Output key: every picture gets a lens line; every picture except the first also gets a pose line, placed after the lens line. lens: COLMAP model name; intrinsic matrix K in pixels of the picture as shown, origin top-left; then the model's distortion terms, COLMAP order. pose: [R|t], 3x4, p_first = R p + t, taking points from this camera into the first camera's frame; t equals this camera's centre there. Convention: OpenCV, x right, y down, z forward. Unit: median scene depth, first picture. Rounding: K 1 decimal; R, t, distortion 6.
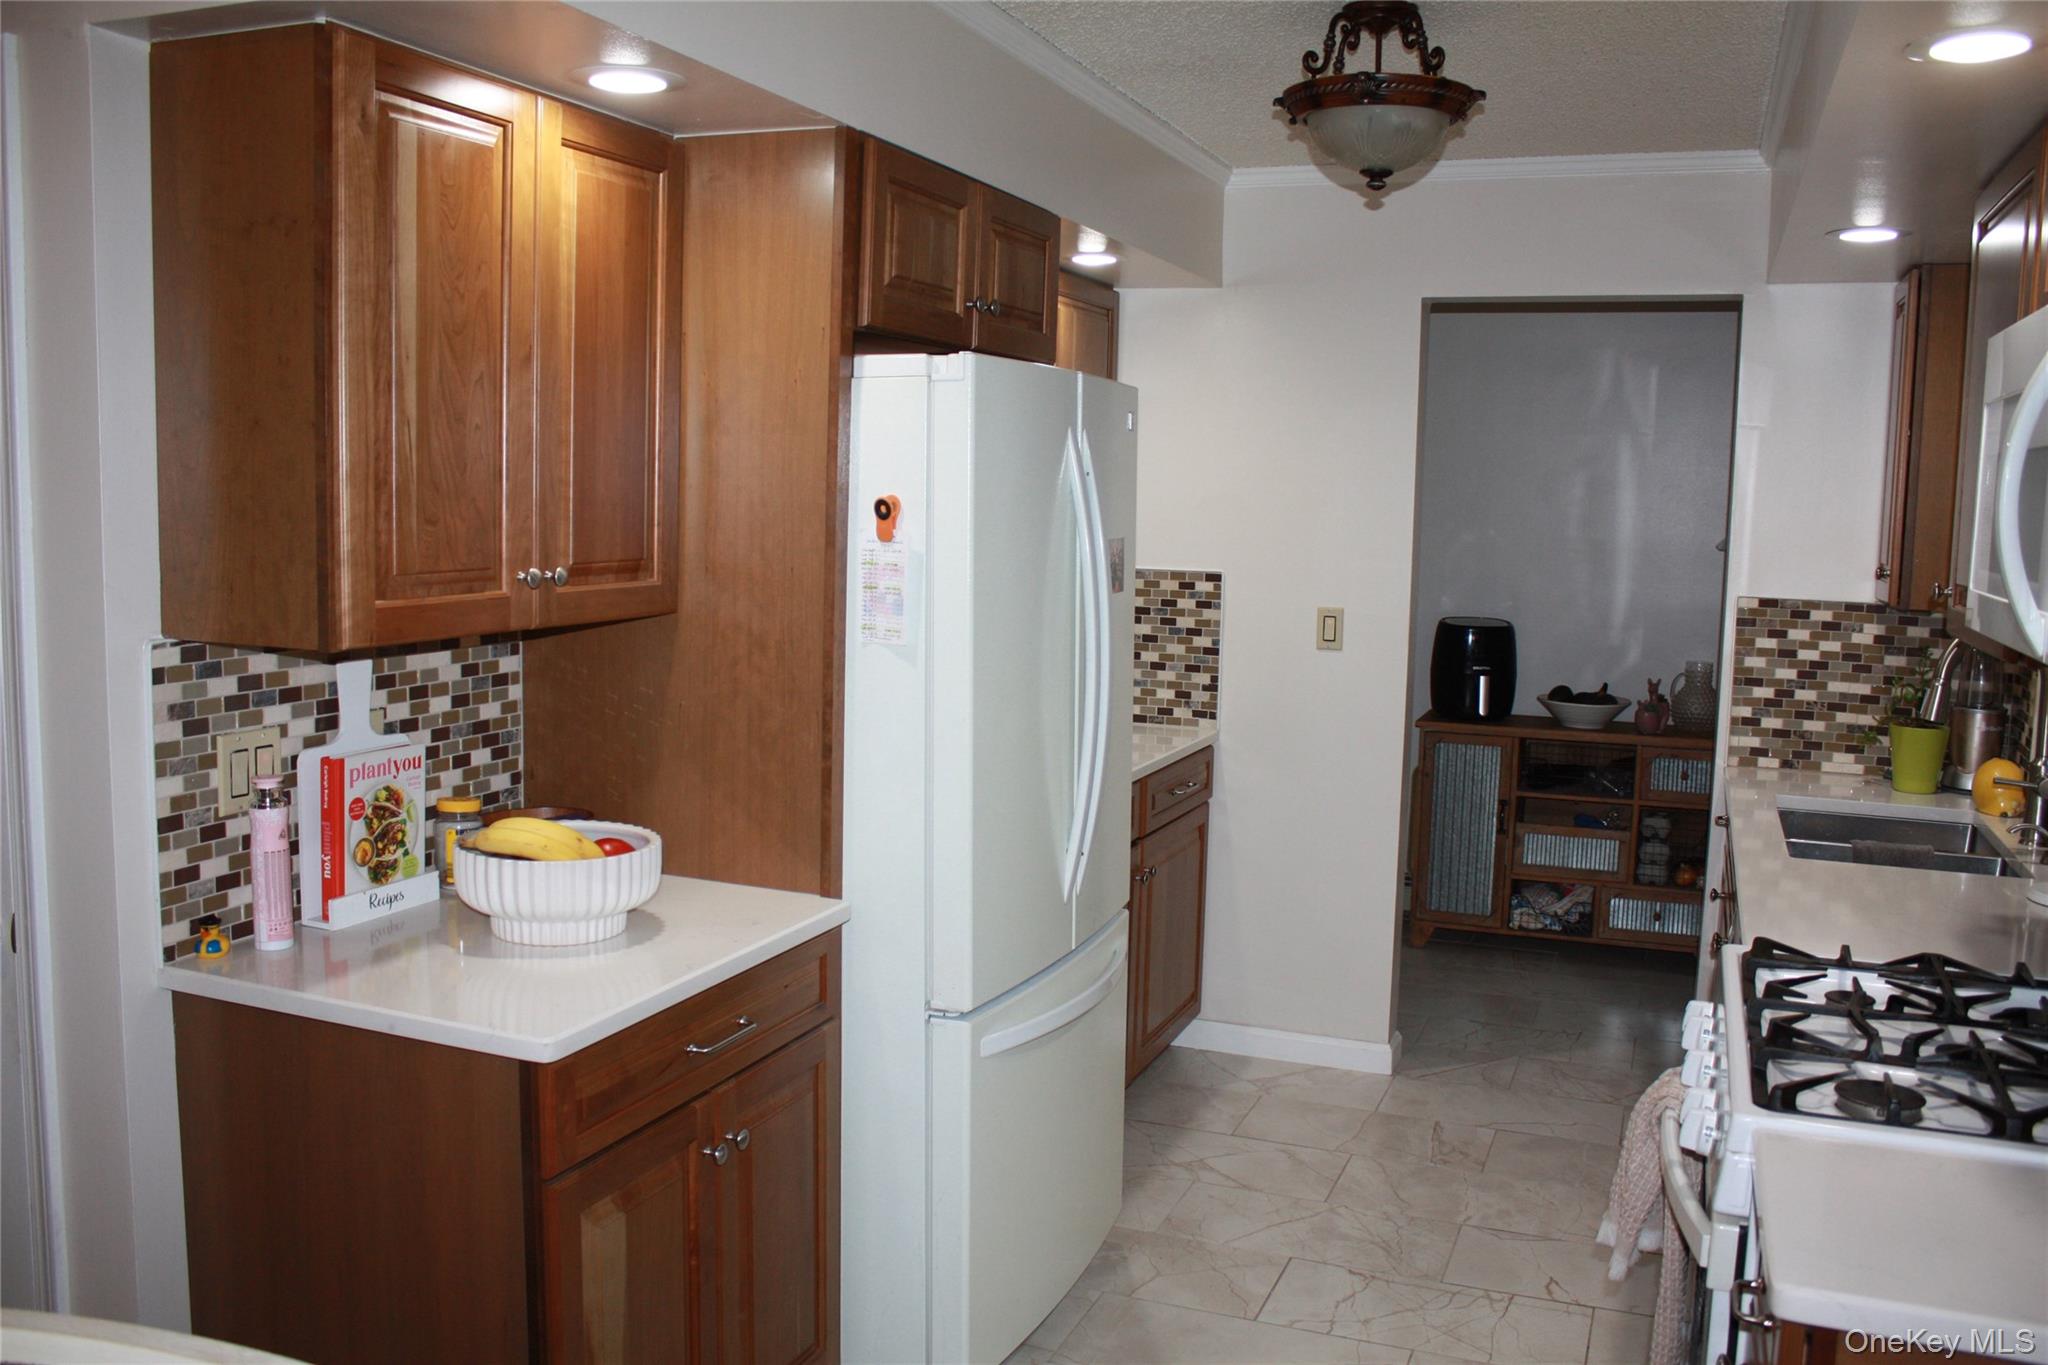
lens RADIAL K [[1719.4, 0, 1038.2], [0, 1719.4, 683.3], [0, 0, 1]] dist [-0.158206, 0.136772]
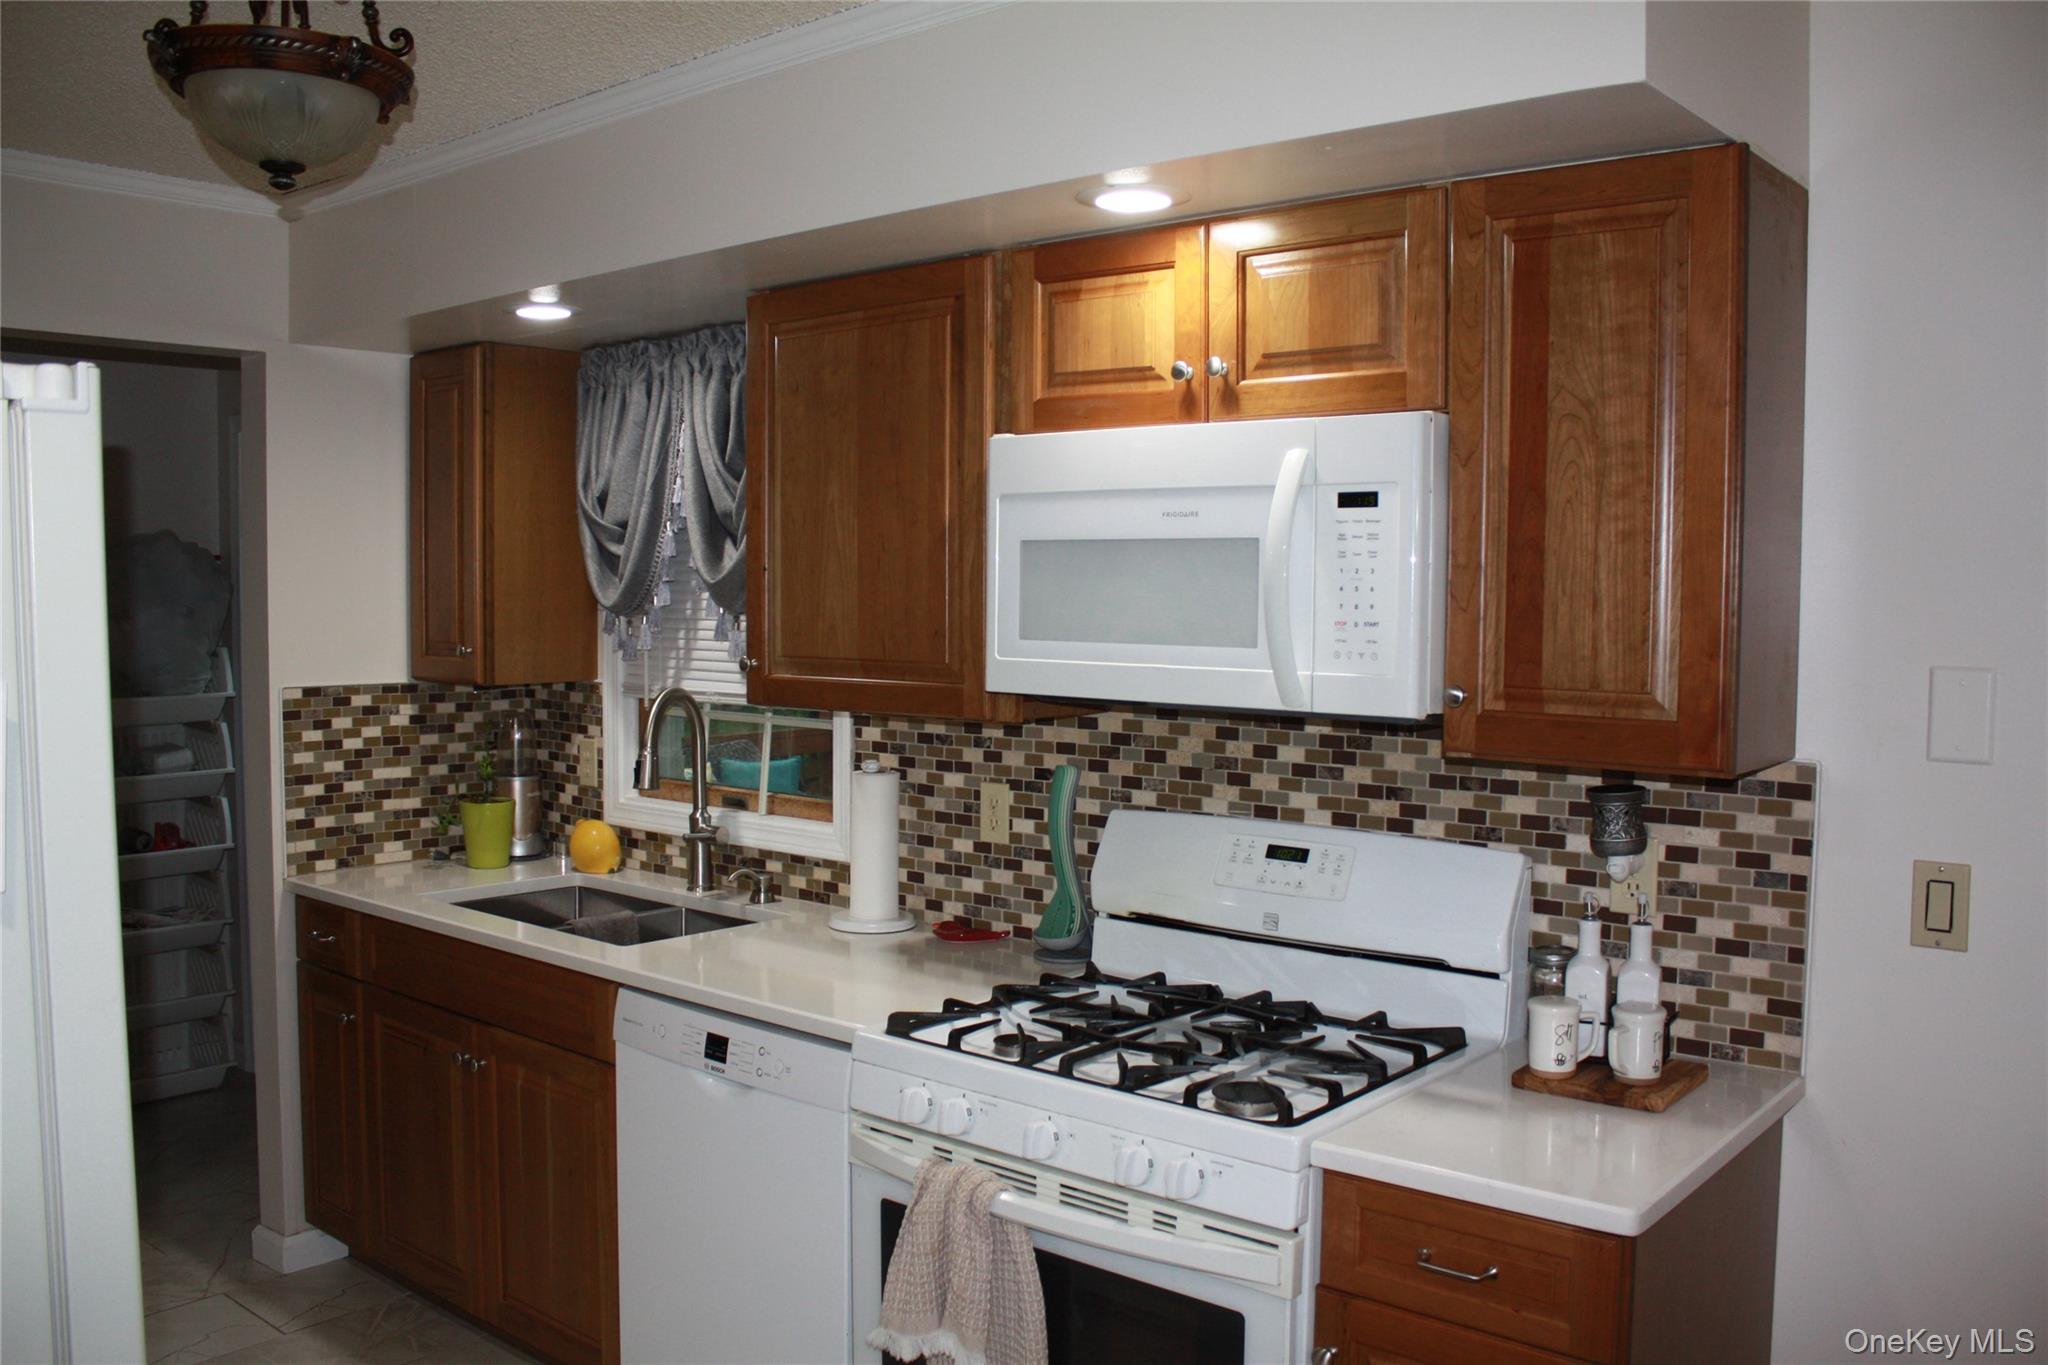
lens RADIAL K [[1719.4, 0, 1030.9], [0, 1719.4, 676.4], [0, 0, 1]] dist [-0.158206, 0.136772]
pose [[0.329601, -0.068826, 0.941608, -0.296866], [0.112823, 0.993064, 0.033094, -0.042513], [-0.937355, 0.095328, 0.335080, 0.324757]]
